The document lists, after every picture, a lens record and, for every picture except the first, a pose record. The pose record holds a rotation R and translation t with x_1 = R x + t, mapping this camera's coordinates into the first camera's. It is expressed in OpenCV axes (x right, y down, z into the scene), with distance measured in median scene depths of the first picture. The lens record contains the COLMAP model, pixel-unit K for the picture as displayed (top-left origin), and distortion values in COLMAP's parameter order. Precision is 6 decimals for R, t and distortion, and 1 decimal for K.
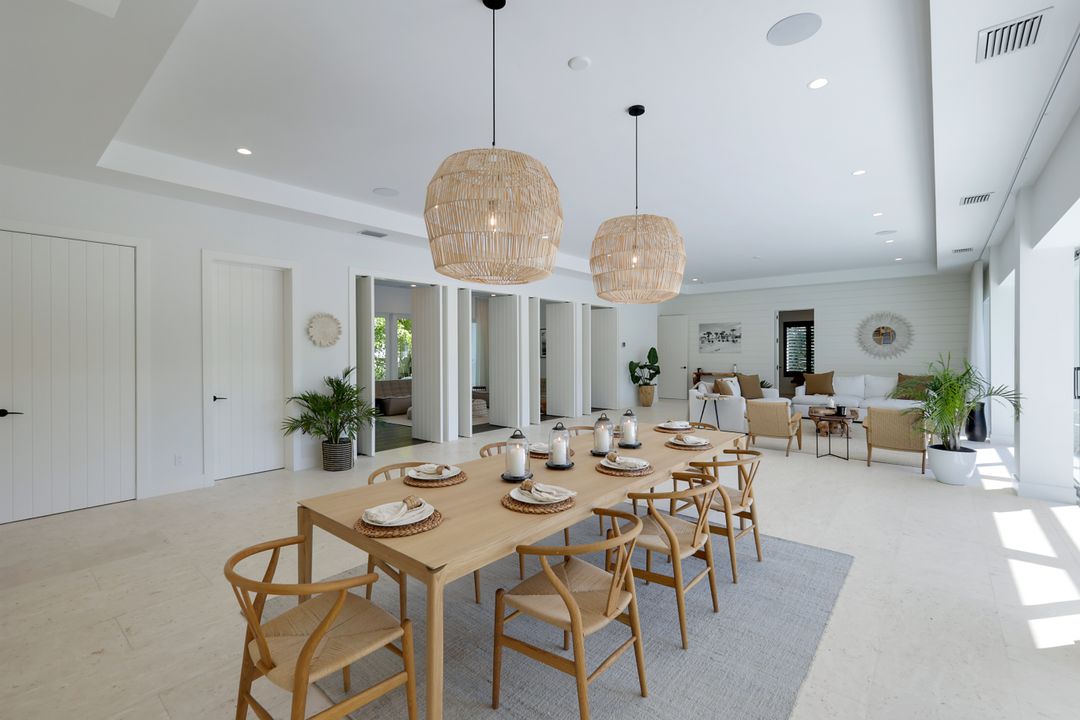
lens RADIAL K [[475.9, 0, 541.8], [0, 475.9, 355.4], [0, 0, 1]] dist [0.002731, 0.000430]
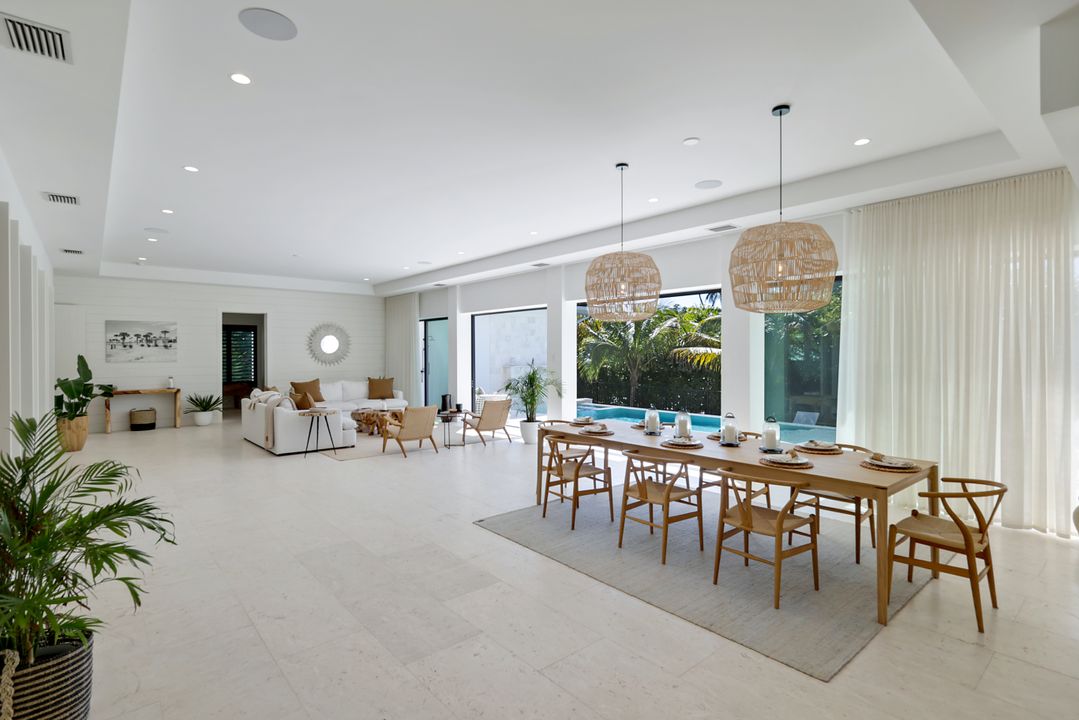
lens RADIAL K [[524.9, 0, 541.2], [0, 524.9, 354.7], [0, 0, 1]] dist [-0.003413, -0.001123]
pose [[0.166231, 0.001747, 0.986085, -0.320561], [0.011707, 0.999924, -0.003746, -0.006743], [-0.986017, 0.012167, 0.166198, 0.271760]]
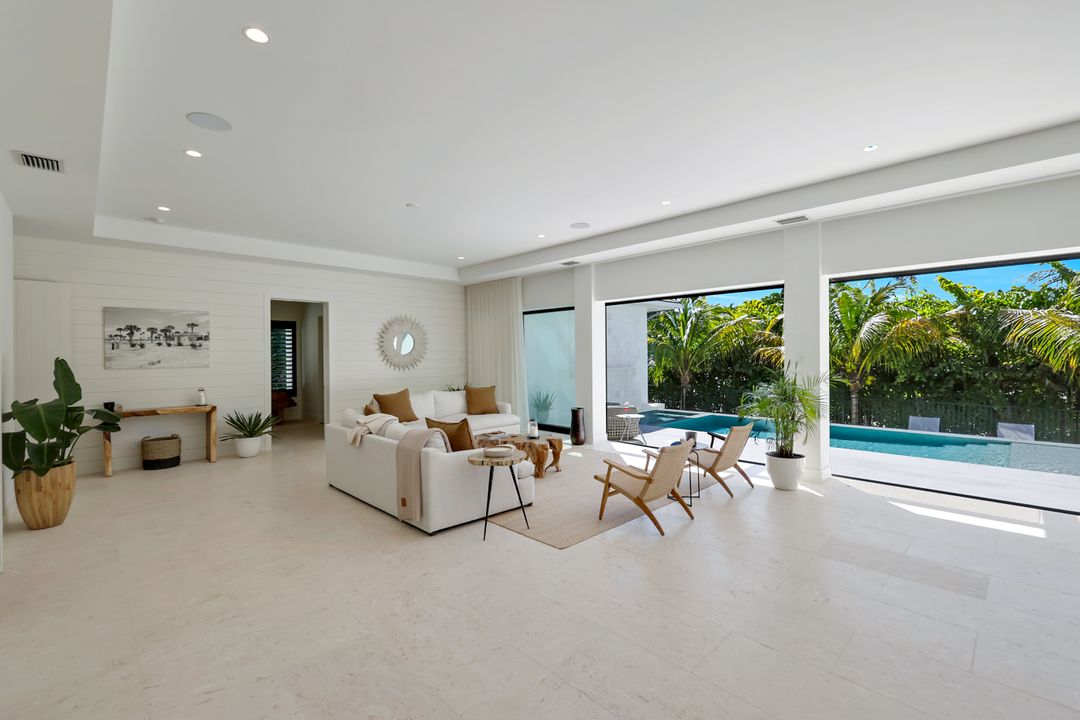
lens RADIAL K [[475.9, 0, 541.8], [0, 475.9, 355.4], [0, 0, 1]] dist [0.002731, 0.000430]
pose [[0.109684, 0.001851, 0.993965, -0.084918], [0.016571, 0.999856, -0.003691, -0.010698], [-0.993828, 0.016876, 0.109637, 0.554004]]
